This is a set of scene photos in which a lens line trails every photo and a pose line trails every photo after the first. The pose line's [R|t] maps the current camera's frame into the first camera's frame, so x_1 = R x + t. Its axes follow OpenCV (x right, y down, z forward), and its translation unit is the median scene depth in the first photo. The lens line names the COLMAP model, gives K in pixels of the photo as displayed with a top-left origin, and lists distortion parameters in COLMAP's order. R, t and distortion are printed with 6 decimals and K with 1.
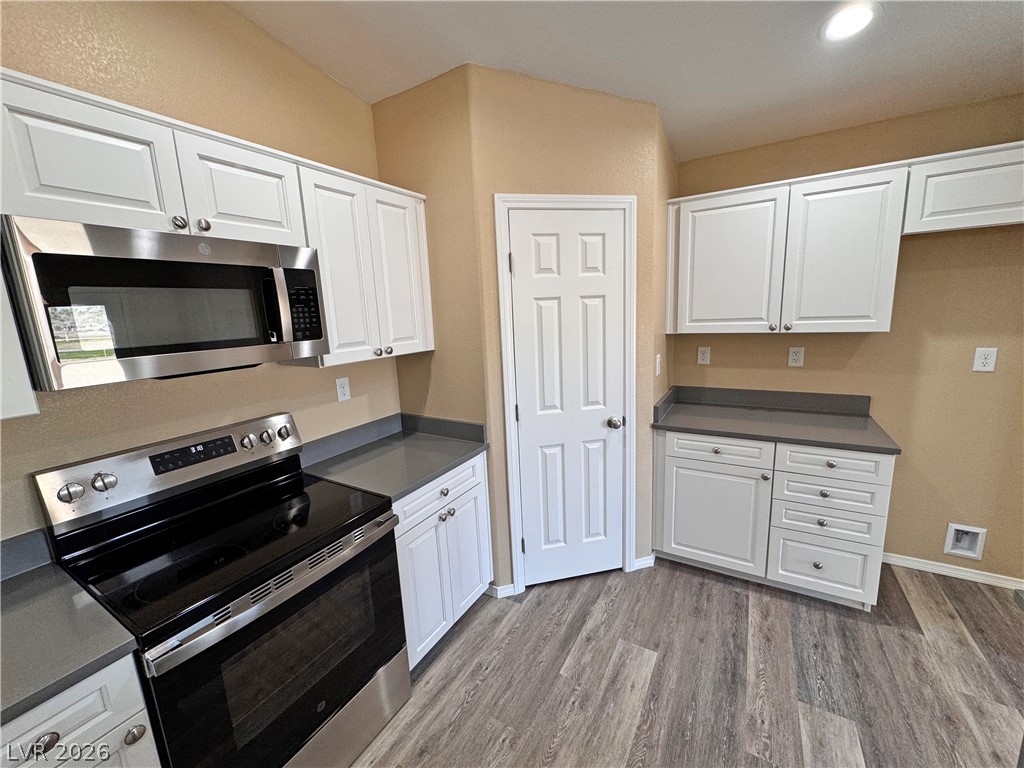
lens RADIAL K [[407.7, 0, 512.4], [0, 407.7, 383.6], [0, 0, 1]] dist [-0.000952, 0.000097]
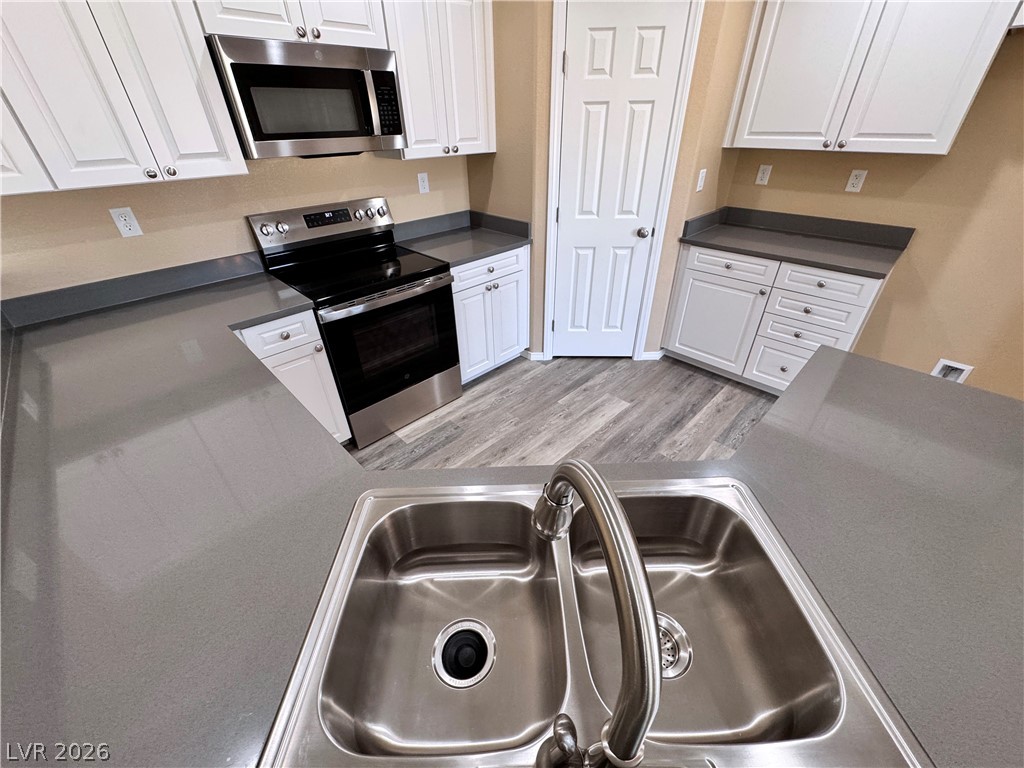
lens RADIAL K [[407.7, 0, 512.8], [0, 407.7, 382.1], [0, 0, 1]] dist [-0.000952, 0.000097]
pose [[0.966618, 0.163532, -0.197246, 0.223133], [-0.072859, 0.913484, 0.400299, 0.055797], [0.245643, -0.372565, 0.894905, -0.324094]]
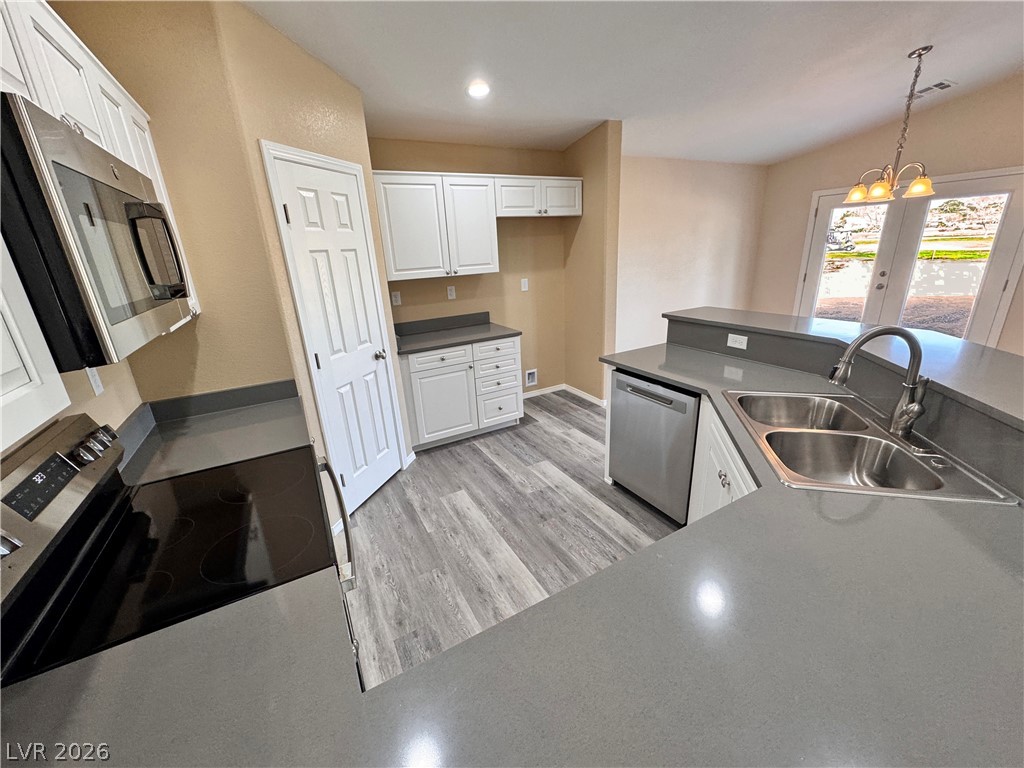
lens RADIAL K [[407.7, 0, 511.7], [0, 407.7, 382.7], [0, 0, 1]] dist [-0.000952, 0.000097]
pose [[0.507723, -0.253427, 0.823403, -0.687713], [0.181139, 0.965793, 0.185559, 0.023265], [-0.842263, 0.054938, 0.536261, 0.007157]]
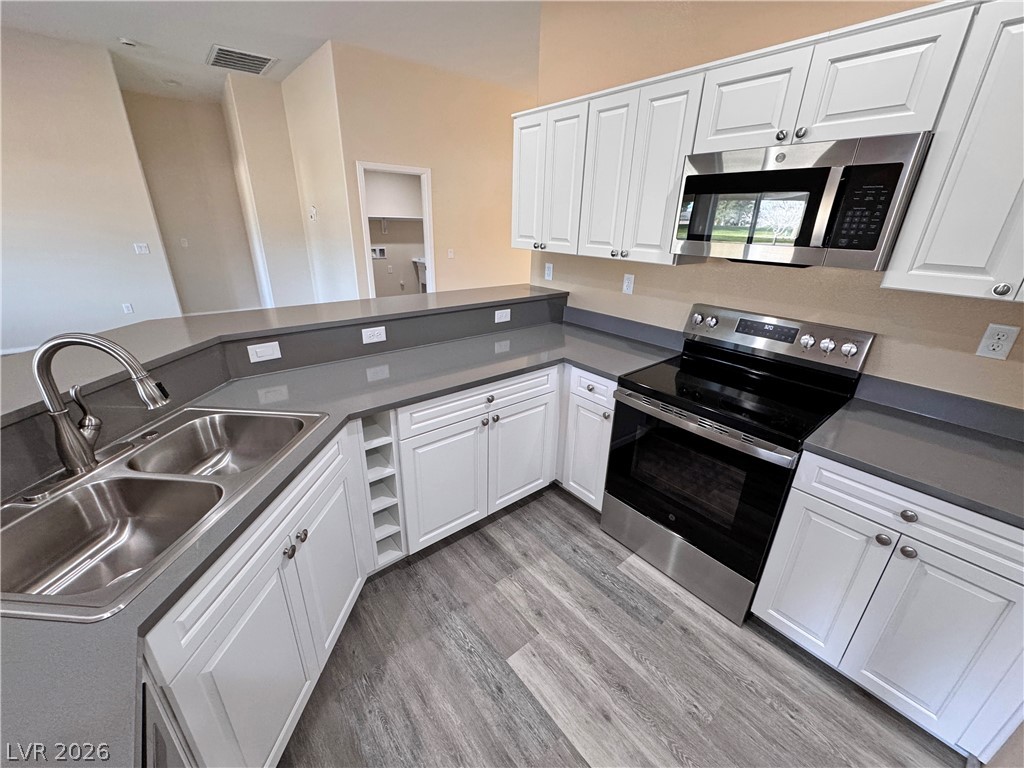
lens RADIAL K [[407.7, 0, 512.2], [0, 407.7, 381.7], [0, 0, 1]] dist [-0.000952, 0.000097]
pose [[-0.342035, 0.384553, -0.857398, 0.506369], [-0.178783, 0.869132, 0.461136, -0.104278], [0.922523, 0.311013, -0.228522, 0.468305]]
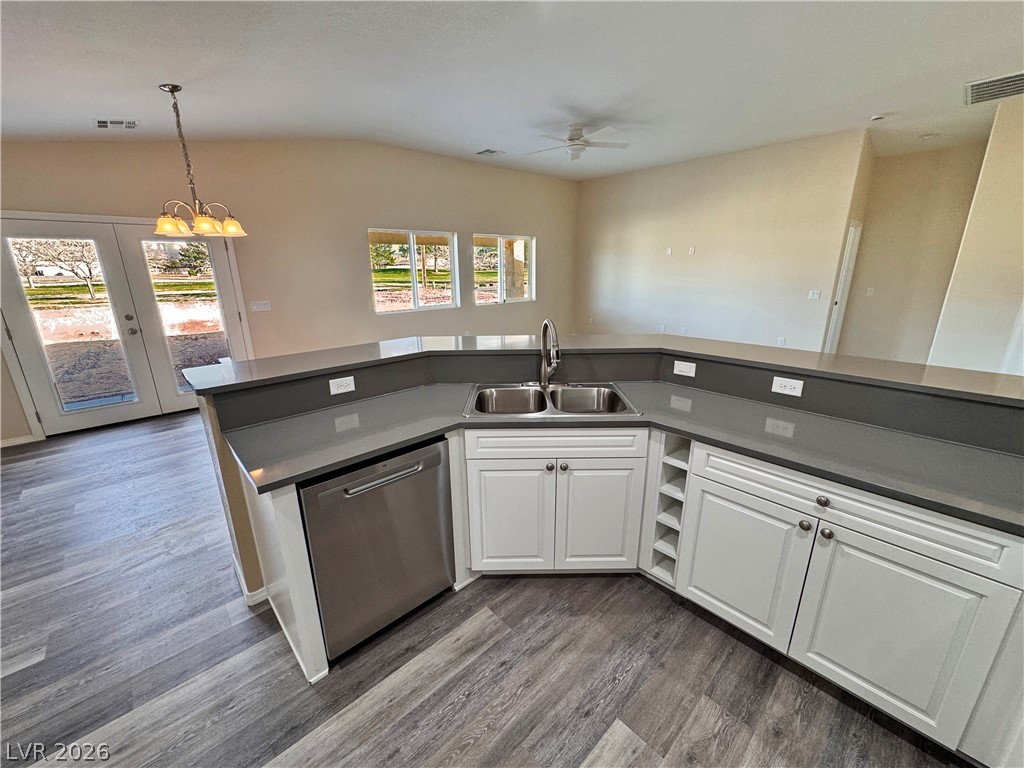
lens RADIAL K [[407.7, 0, 513.7], [0, 407.7, 381.7], [0, 0, 1]] dist [-0.000952, 0.000097]
pose [[-0.959706, -0.021730, 0.280164, 0.012732], [0.103960, 0.898811, 0.425831, -0.151608], [-0.261067, 0.437798, -0.860335, 0.874794]]
